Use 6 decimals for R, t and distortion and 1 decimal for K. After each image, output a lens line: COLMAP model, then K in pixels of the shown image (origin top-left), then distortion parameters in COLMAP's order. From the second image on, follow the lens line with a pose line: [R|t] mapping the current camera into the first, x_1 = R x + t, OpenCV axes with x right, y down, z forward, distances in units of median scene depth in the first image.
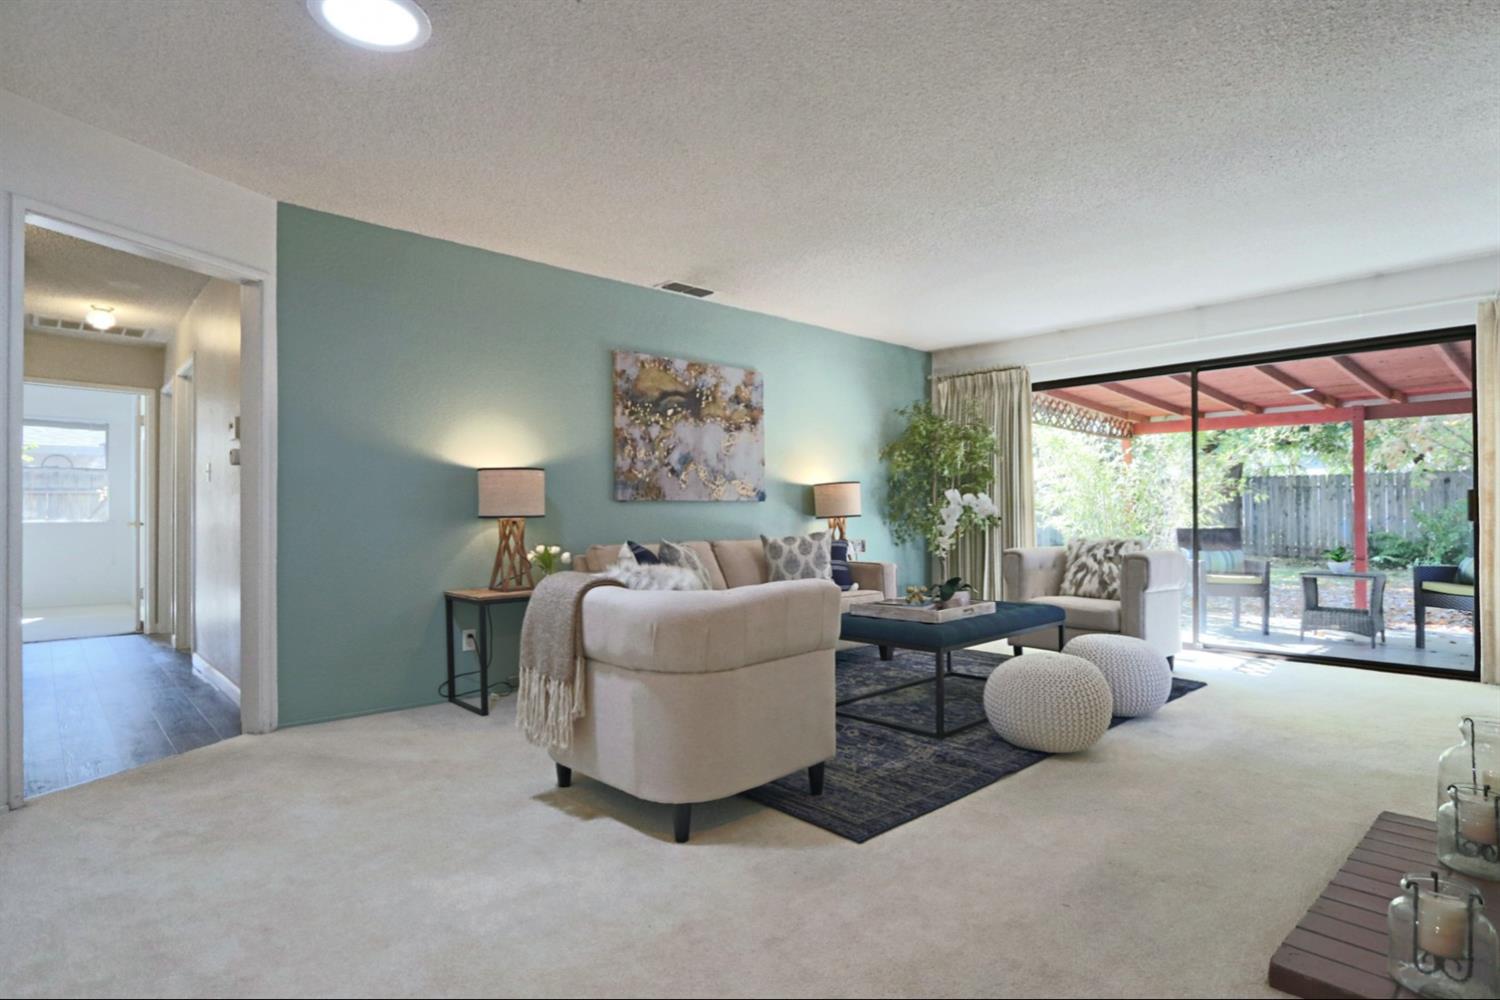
lens RADIAL K [[794.0, 0, 740.5], [0, 794.0, 503.6], [0, 0, 1]] dist [-0.017770, -0.001036]
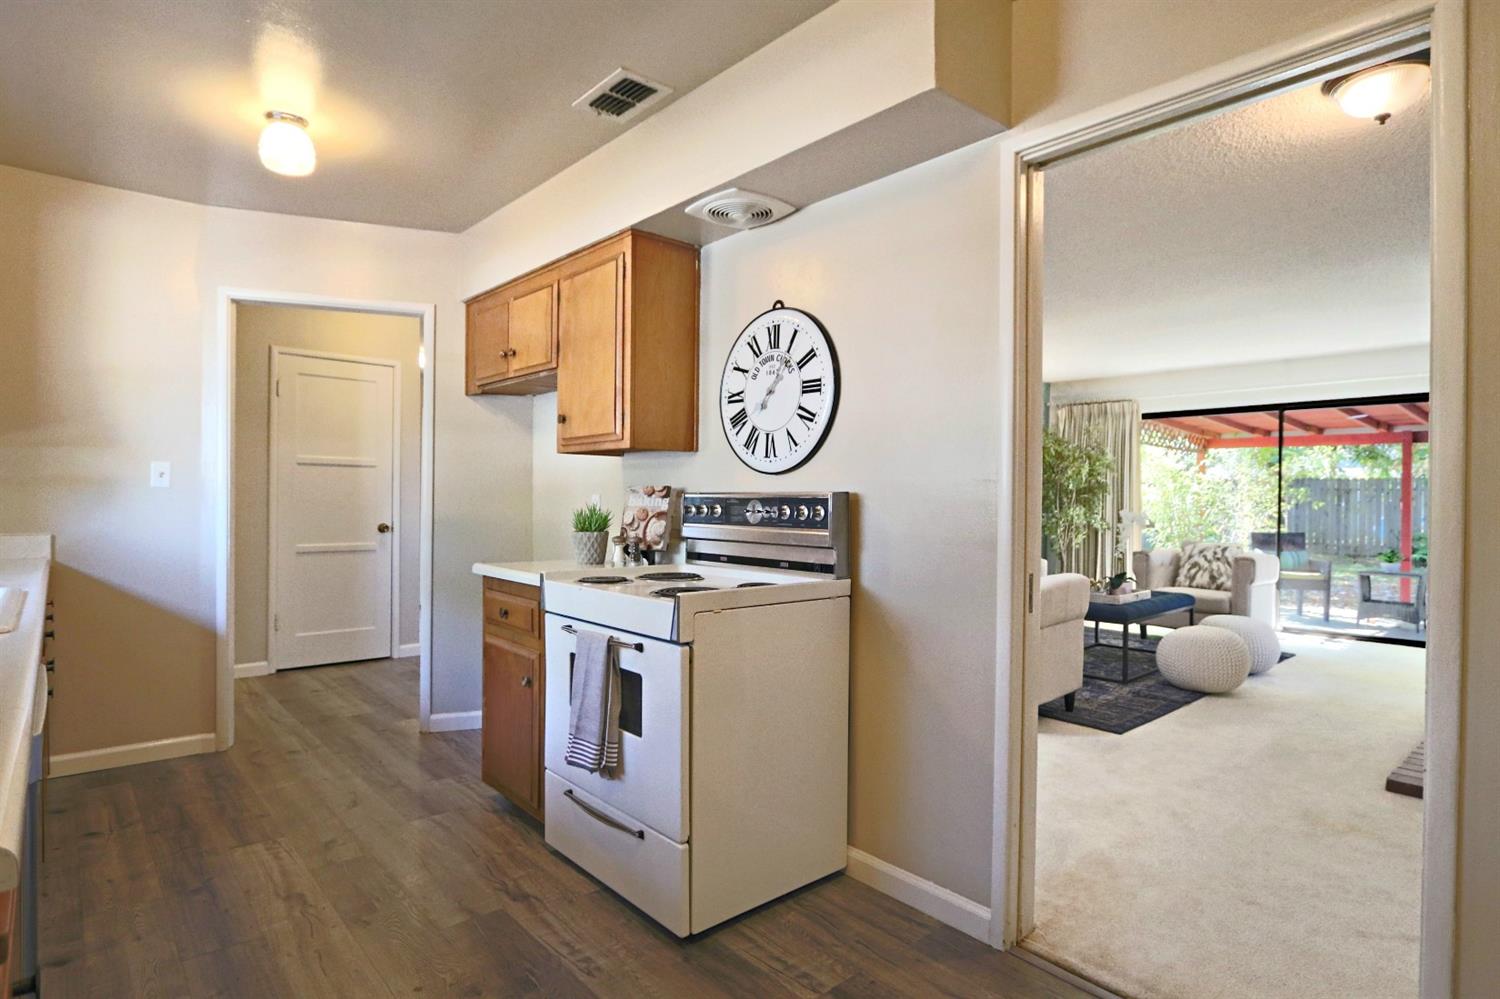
lens RADIAL K [[794.0, 0, 740.5], [0, 794.0, 503.1], [0, 0, 1]] dist [-0.017770, -0.001036]
pose [[0.999648, 0.014674, -0.022096, -0.227135], [-0.014273, 0.999732, 0.018223, -0.027200], [0.022358, -0.017901, 0.999590, -0.244266]]
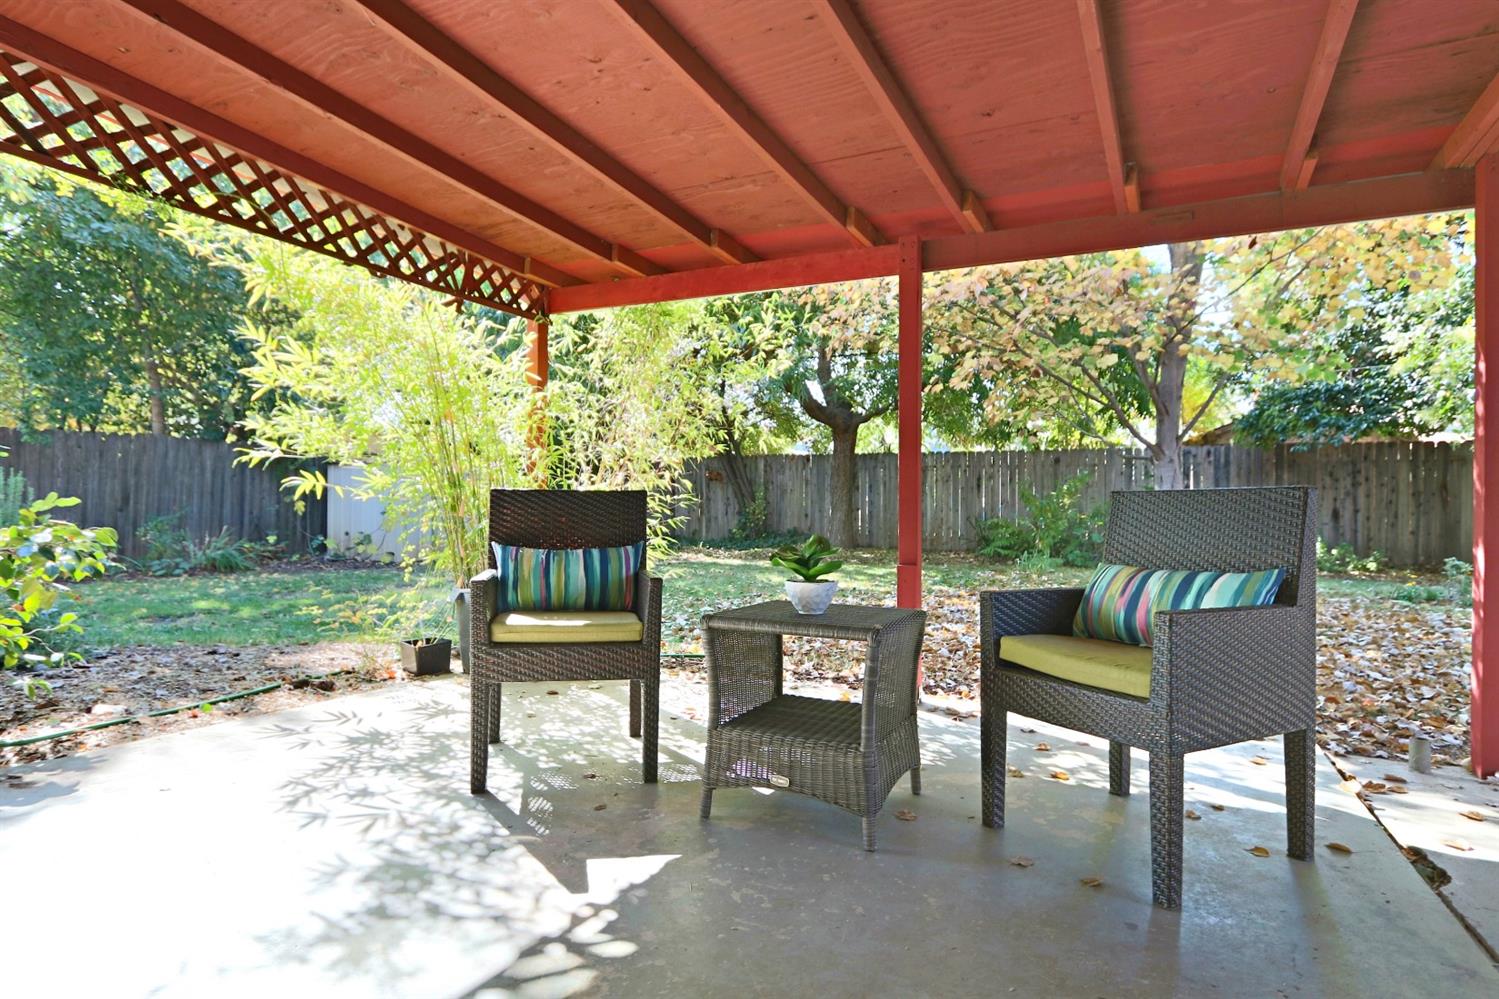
lens RADIAL K [[848.7, 0, 749.5], [0, 848.7, 499.5], [0, 0, 1]] dist [-0.002952, -0.000642]
pose [[0.925581, 0.016576, 0.378187, 0.600400], [-0.021480, 0.999731, 0.008752, 0.033879], [-0.377940, -0.016224, 0.925688, 0.666167]]
